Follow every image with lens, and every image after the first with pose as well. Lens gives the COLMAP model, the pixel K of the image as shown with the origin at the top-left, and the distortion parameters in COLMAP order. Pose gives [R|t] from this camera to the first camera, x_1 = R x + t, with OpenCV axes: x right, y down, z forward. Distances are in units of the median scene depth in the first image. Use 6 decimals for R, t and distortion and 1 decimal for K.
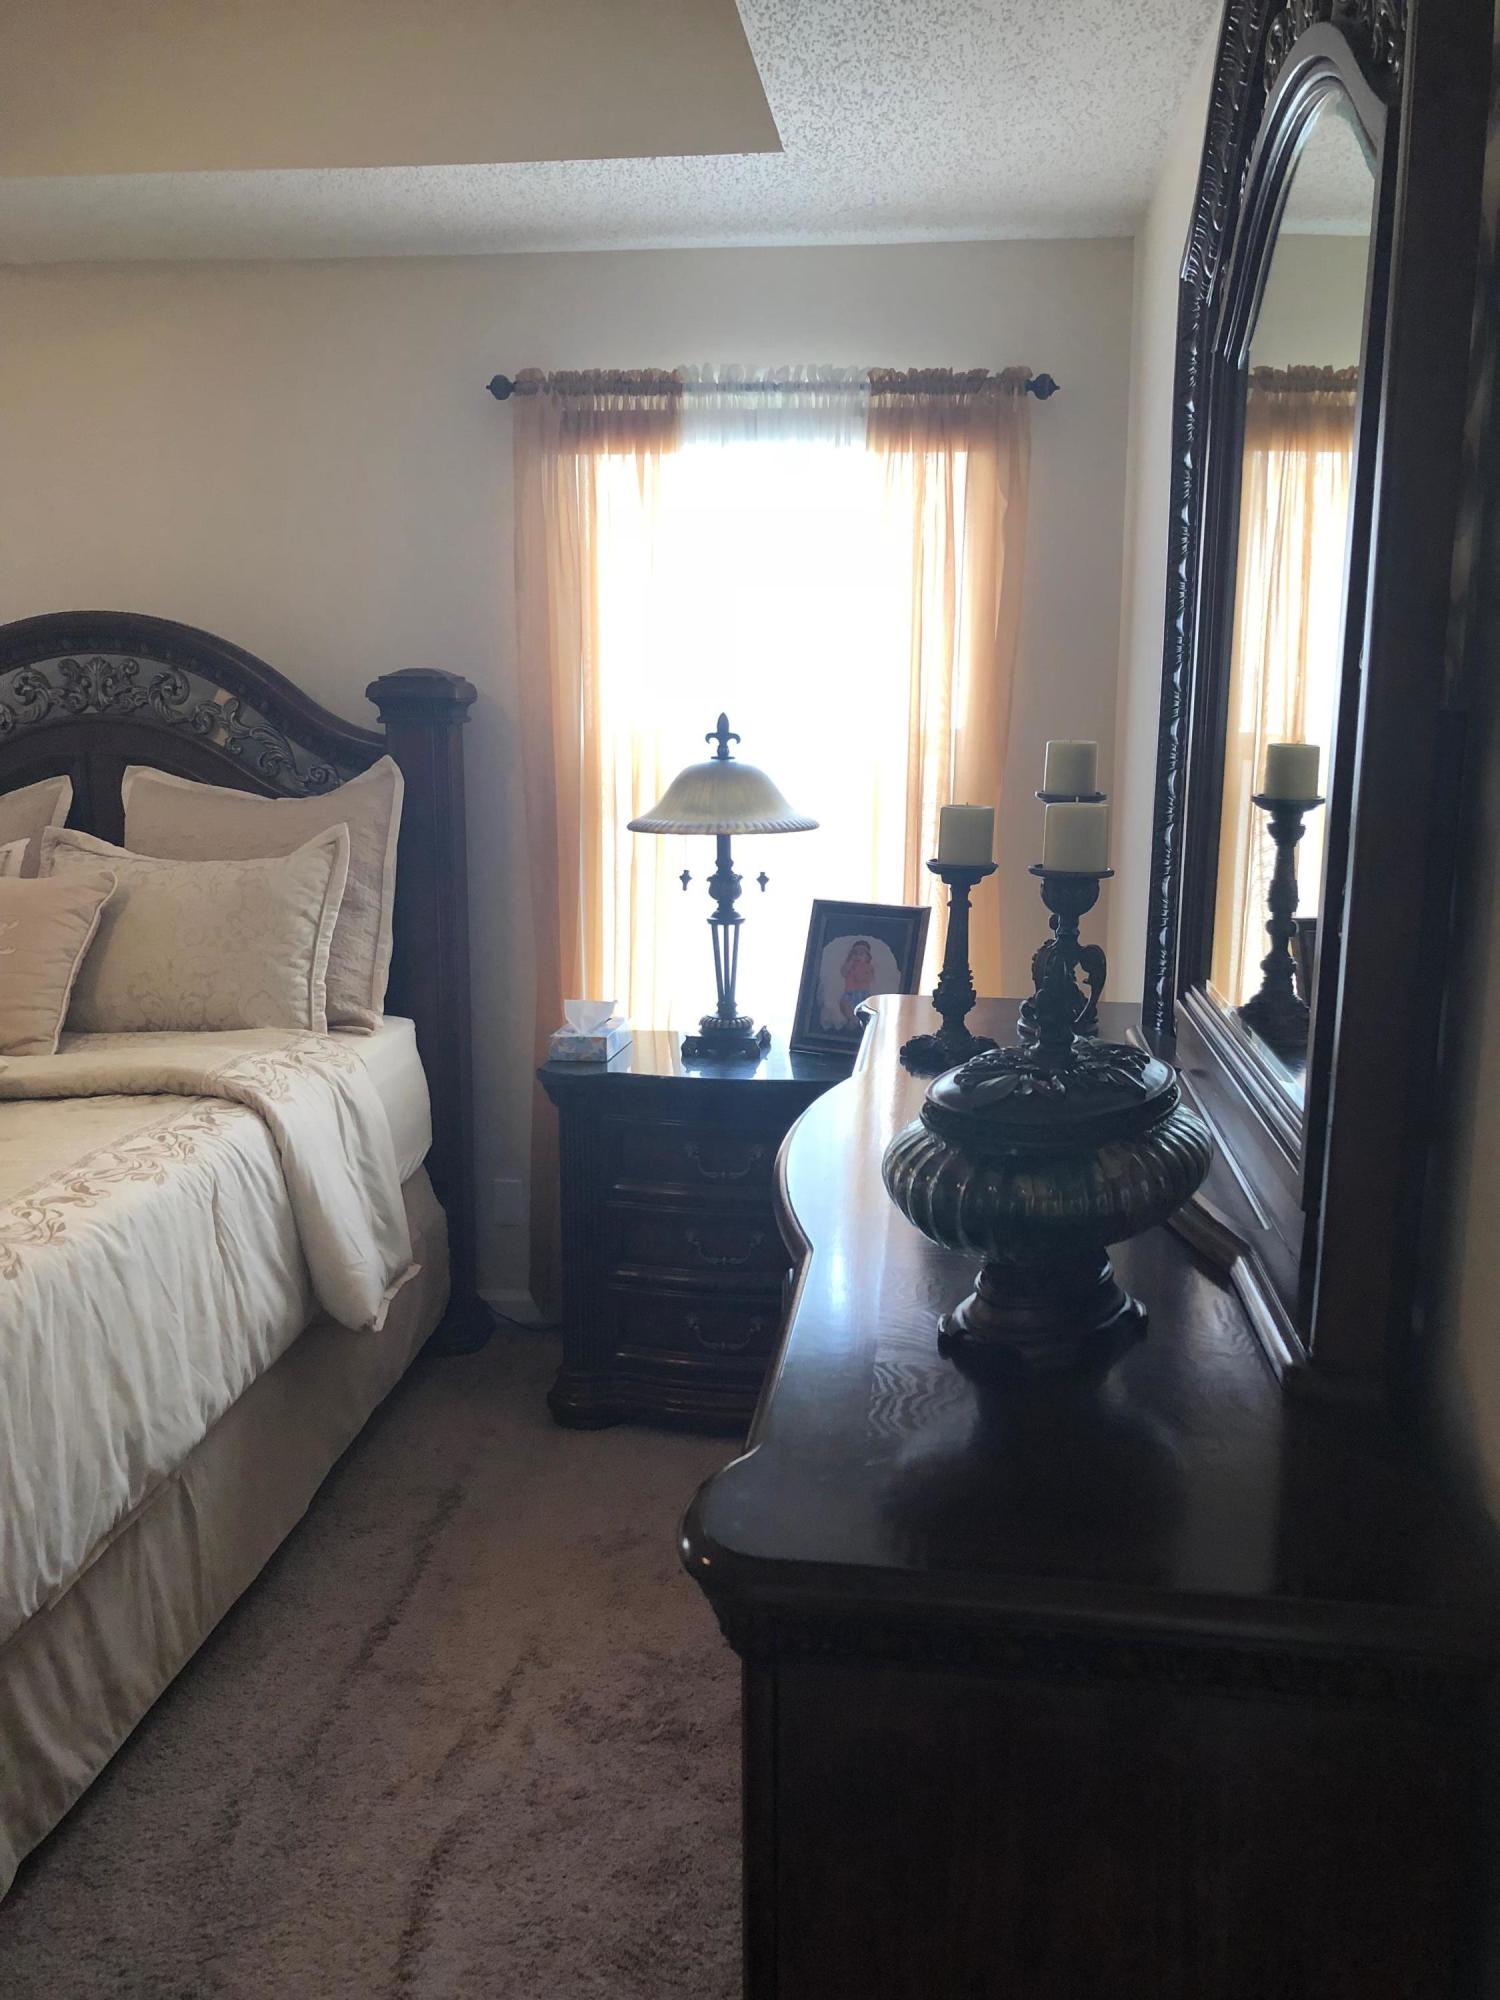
lens RADIAL K [[1636.3, 0, 750.0], [0, 1636.3, 1000.0], [0, 0, 1]] dist [0.016991, 0.006354]
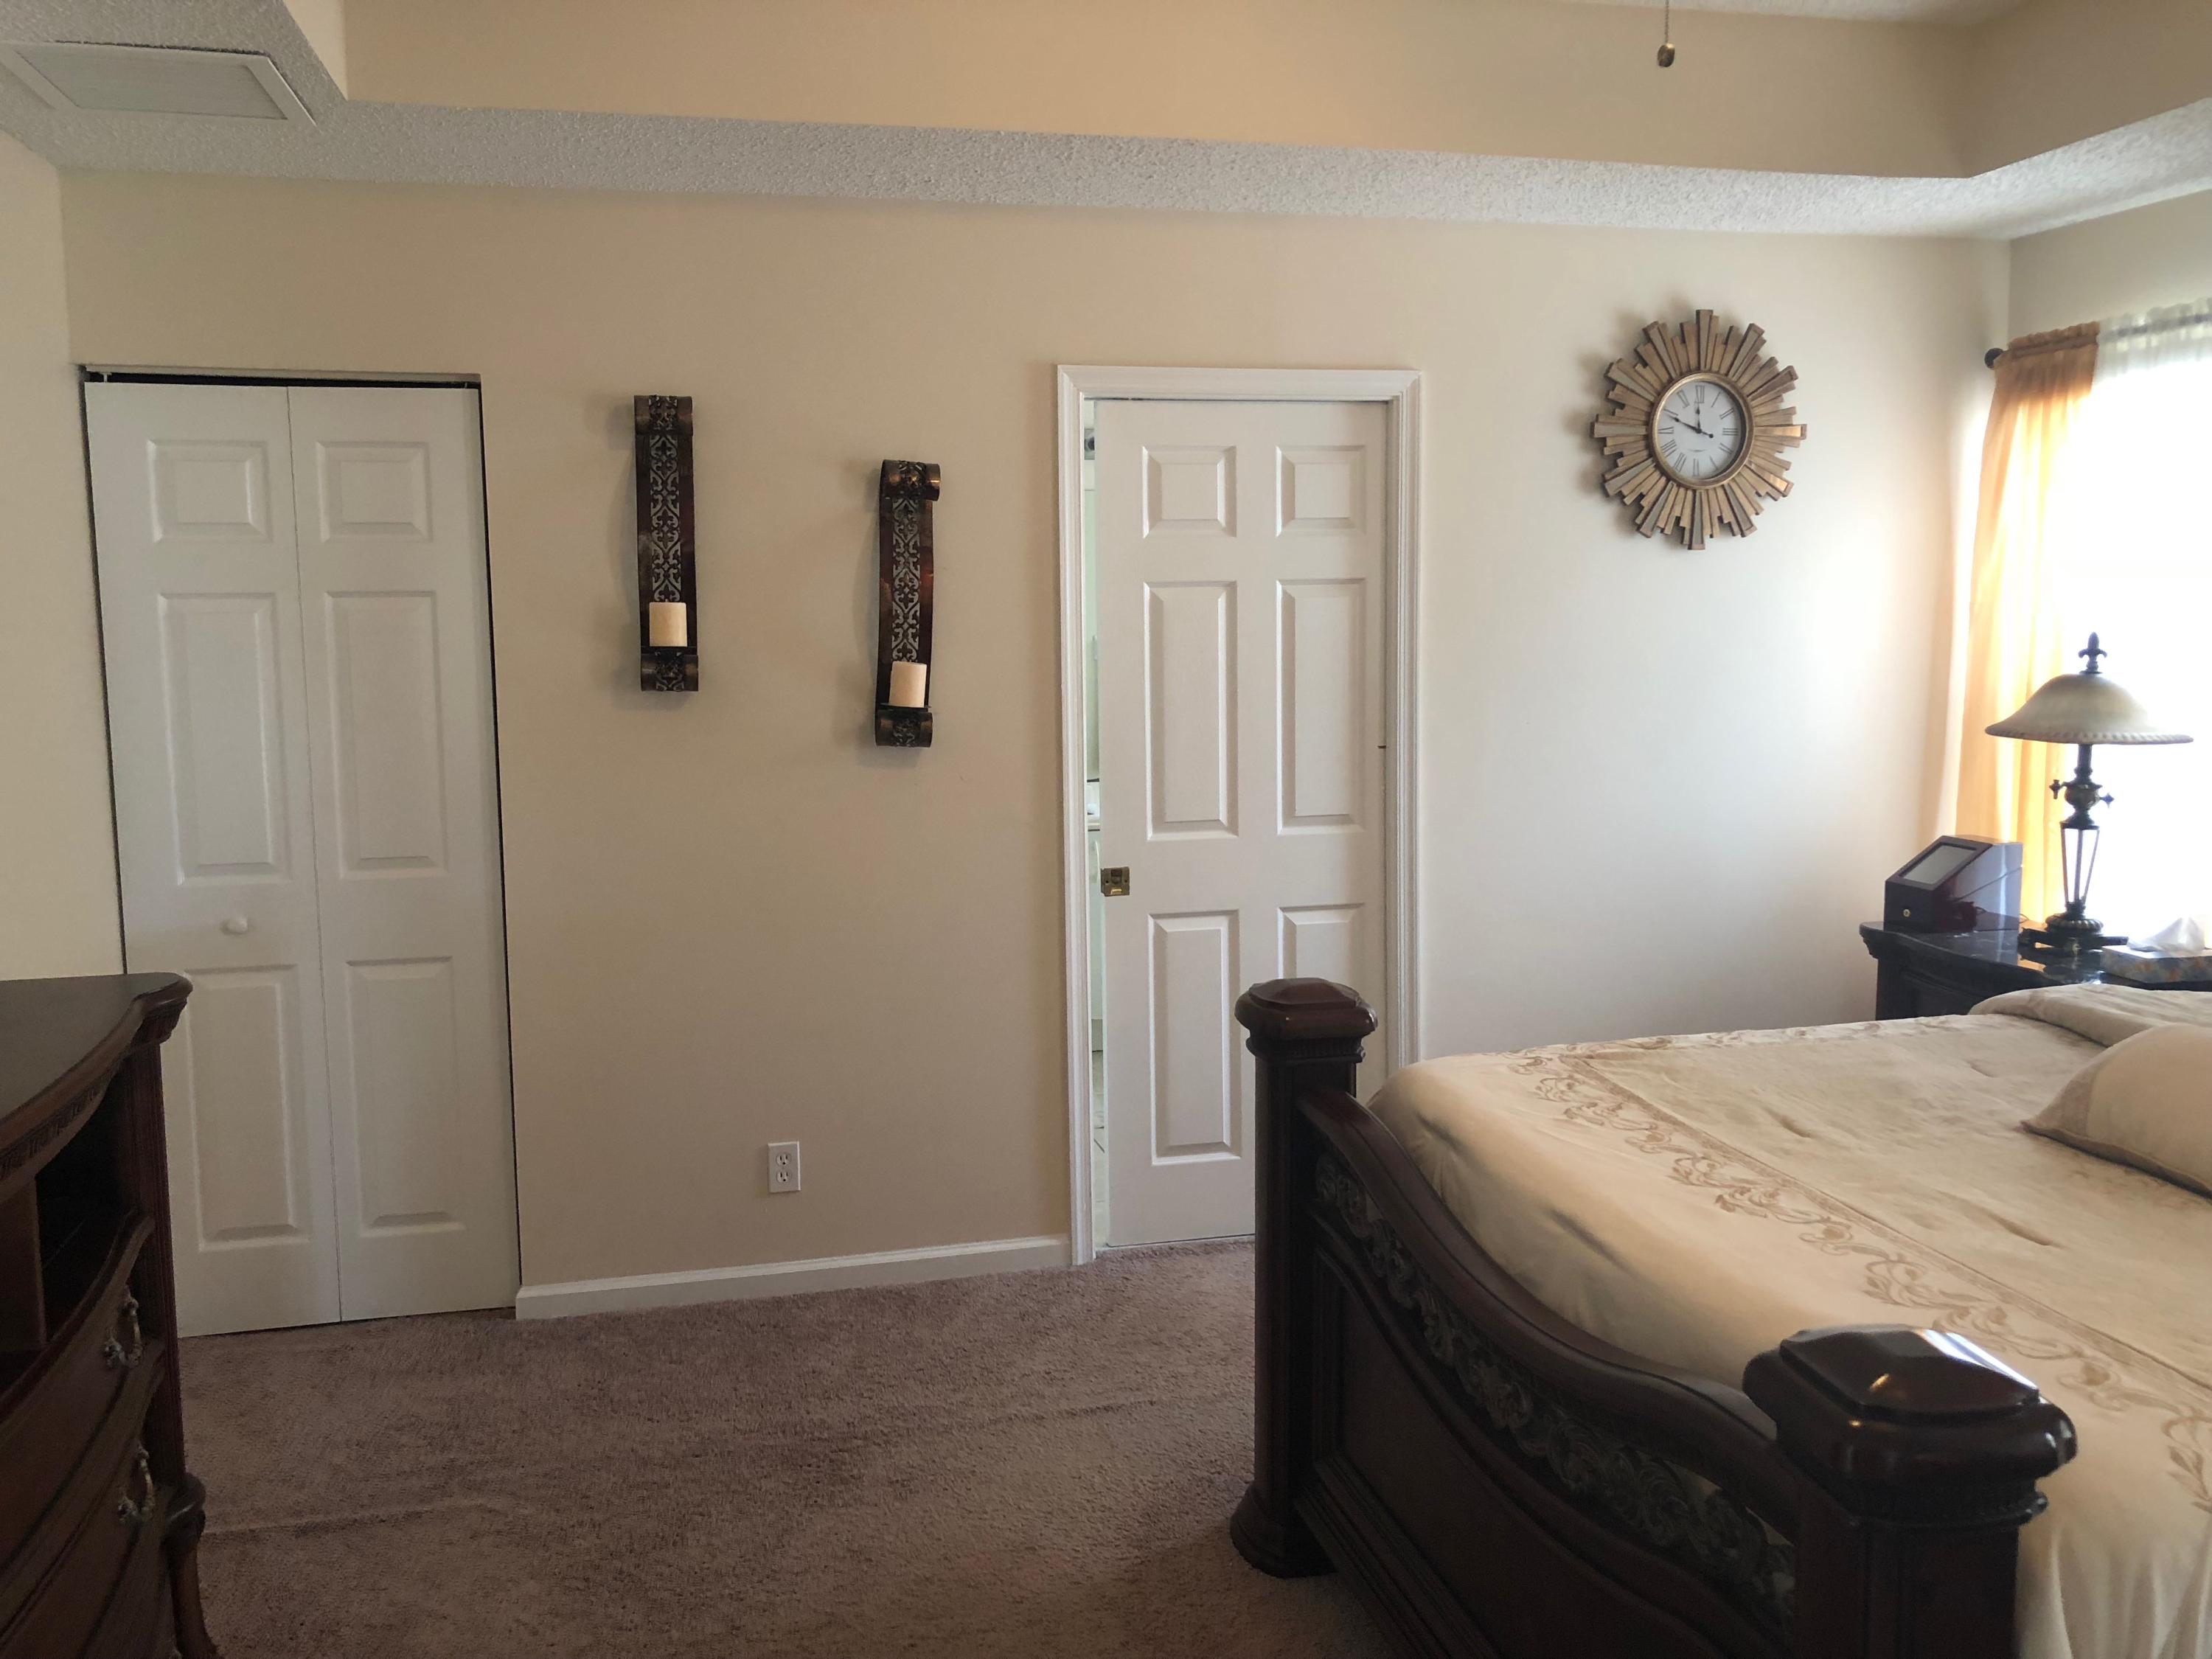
lens RADIAL K [[1809.8, 0, 1106.0], [0, 1809.8, 829.5], [0, 0, 1]] dist [0.016991, 0.006354]
pose [[0.354509, 0.099902, -0.929701, 0.865720], [-0.162276, 0.985762, 0.044047, 0.004693], [0.920864, 0.135253, 0.365673, -0.012314]]
